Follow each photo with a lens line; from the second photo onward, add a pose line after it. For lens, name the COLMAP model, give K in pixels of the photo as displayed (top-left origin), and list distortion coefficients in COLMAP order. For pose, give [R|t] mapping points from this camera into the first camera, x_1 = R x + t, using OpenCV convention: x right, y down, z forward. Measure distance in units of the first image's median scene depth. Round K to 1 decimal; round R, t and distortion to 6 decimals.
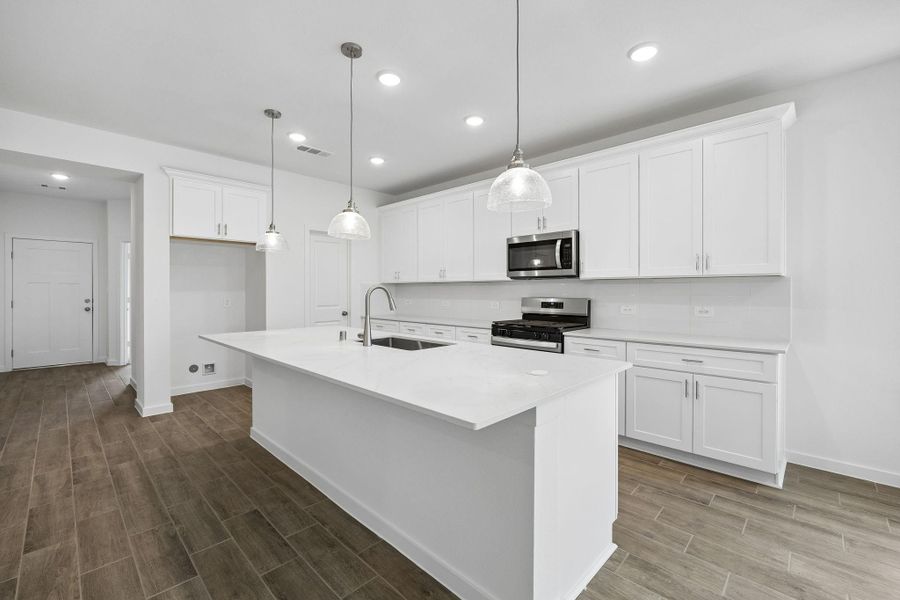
lens RADIAL K [[383.8, 0, 456.8], [0, 383.8, 294.8], [0, 0, 1]] dist [-0.003243, -0.000195]
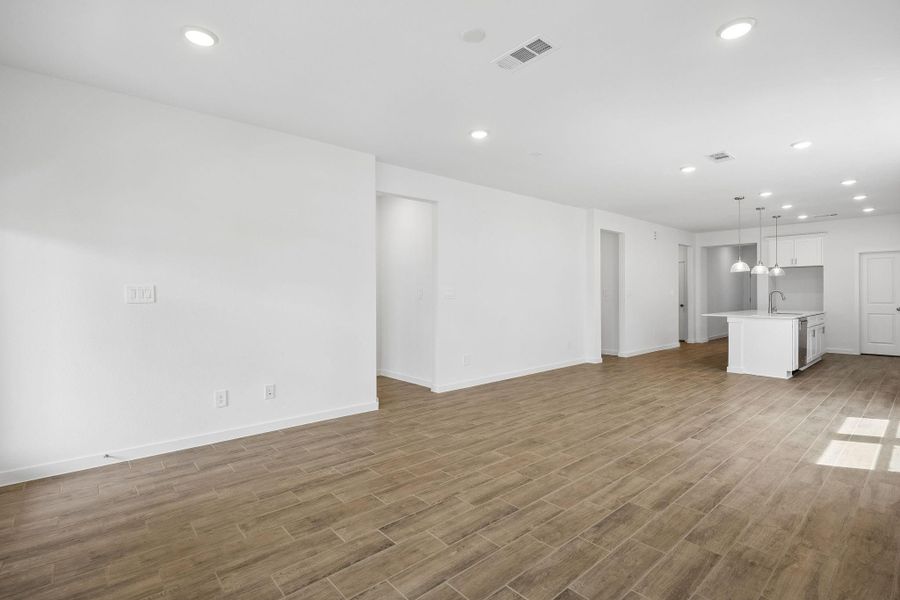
lens RADIAL K [[424.3, 0, 447.8], [0, 424.3, 298.4], [0, 0, 1]] dist [-0.000085, -0.000540]
pose [[-0.091855, 0.000096, -0.995772, 1.896719], [-0.001800, 0.999998, 0.000262, 0.019724], [0.995771, 0.001816, -0.091854, -0.618108]]
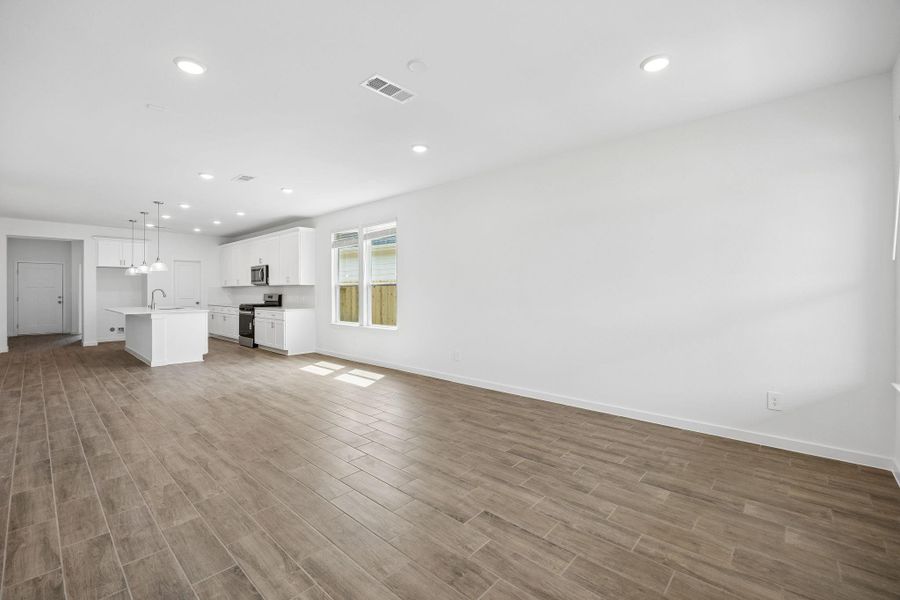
lens RADIAL K [[383.8, 0, 449.1], [0, 383.8, 291.1], [0, 0, 1]] dist [-0.003243, -0.000195]
pose [[0.999779, -0.006057, 0.020135, 1.294889], [0.006209, 0.999953, -0.007495, 0.017244], [-0.020089, 0.007619, 0.999769, -1.303410]]
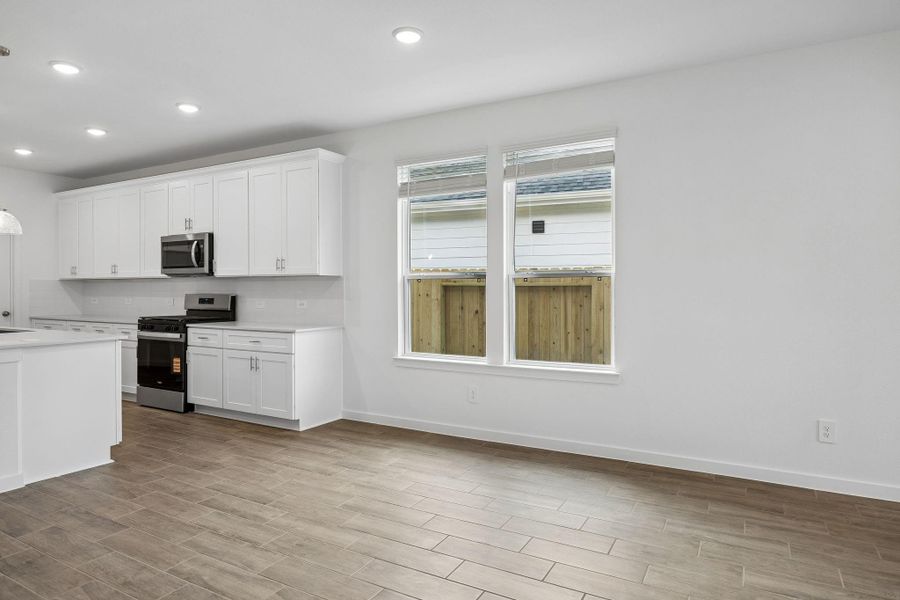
lens RADIAL K [[525.5, 0, 446.6], [0, 525.5, 297.5], [0, 0, 1]] dist [-0.013513, -0.001126]
pose [[0.966681, -0.006393, 0.255906, 0.541642], [0.004444, 0.999957, 0.008195, 0.008809], [-0.255947, -0.006784, 0.966667, -0.593891]]
